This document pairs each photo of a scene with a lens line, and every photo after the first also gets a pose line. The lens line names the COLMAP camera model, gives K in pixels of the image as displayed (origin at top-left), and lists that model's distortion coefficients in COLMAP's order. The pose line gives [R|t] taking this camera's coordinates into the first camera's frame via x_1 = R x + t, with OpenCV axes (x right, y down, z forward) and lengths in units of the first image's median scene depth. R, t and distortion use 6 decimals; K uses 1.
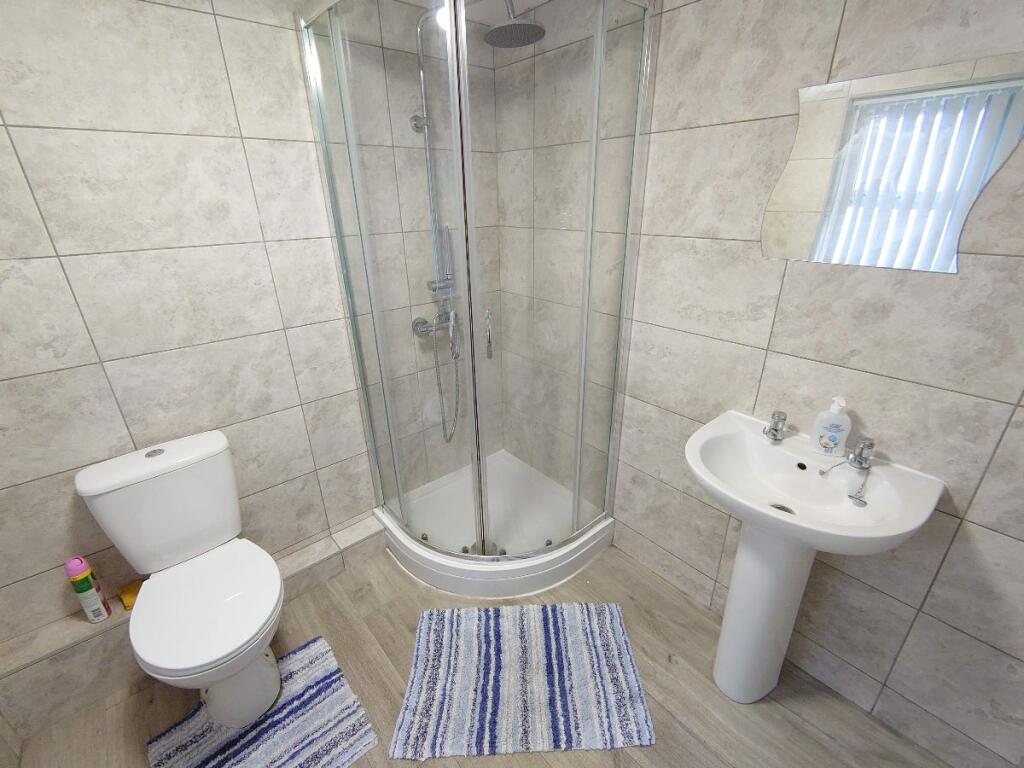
lens RADIAL K [[442.2, 0, 514.2], [0, 442.2, 383.2], [0, 0, 1]] dist [0.000622, -0.000288]
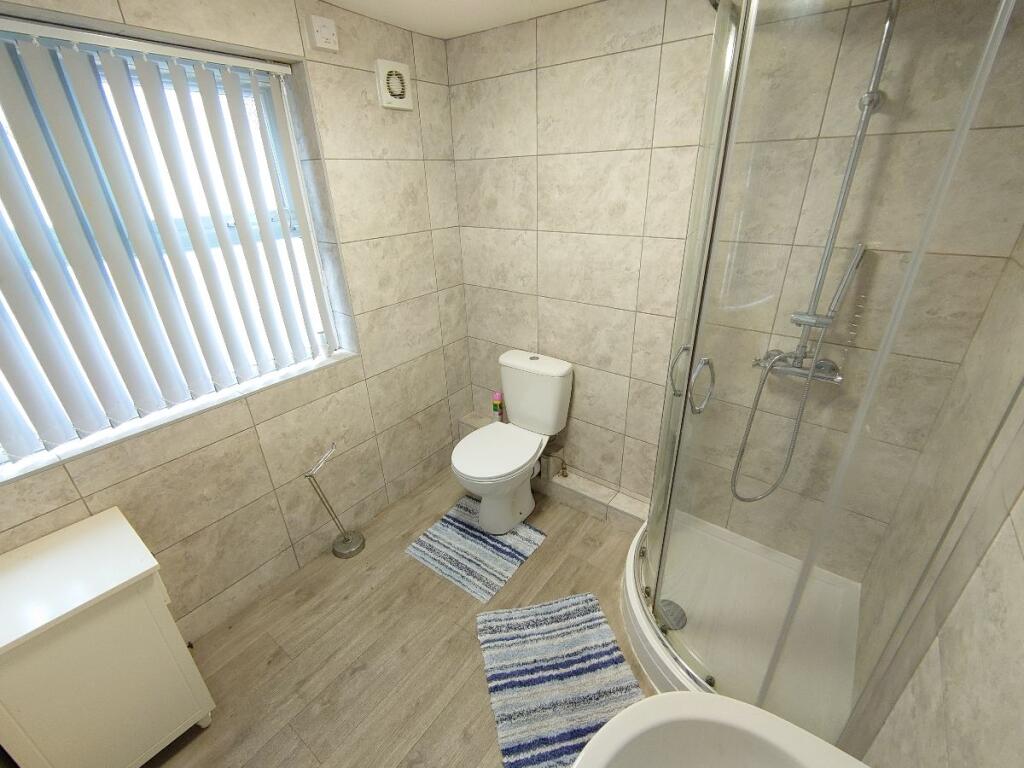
lens RADIAL K [[442.2, 0, 514.2], [0, 442.2, 383.2], [0, 0, 1]] dist [0.000622, -0.000288]
pose [[0.200264, 0.427771, -0.881423, 0.584090], [-0.363787, 0.867798, 0.338505, -0.264651], [0.909700, 0.252860, 0.329406, 0.417645]]
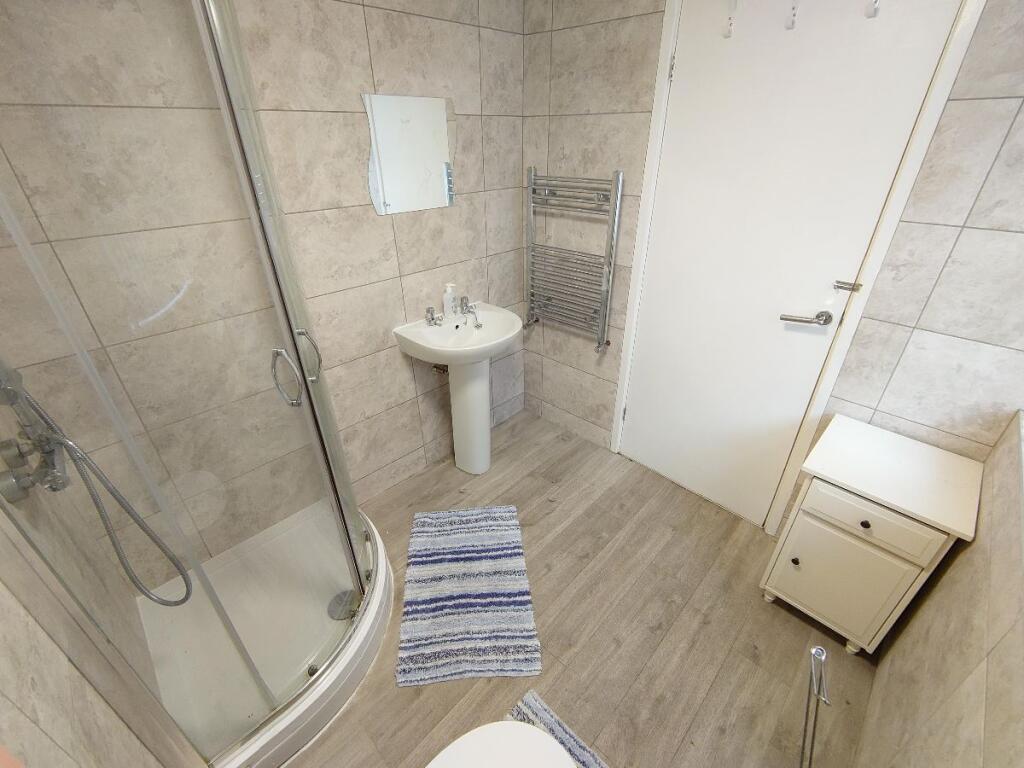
lens RADIAL K [[435.9, 0, 512.0], [0, 435.9, 384.0], [0, 0, 1]] dist [-0.000859, -0.000302]
pose [[-0.074110, -0.477607, 0.875442, -0.822932], [0.403794, 0.788303, 0.464250, -0.290856], [-0.911843, 0.387904, 0.134433, 0.554195]]
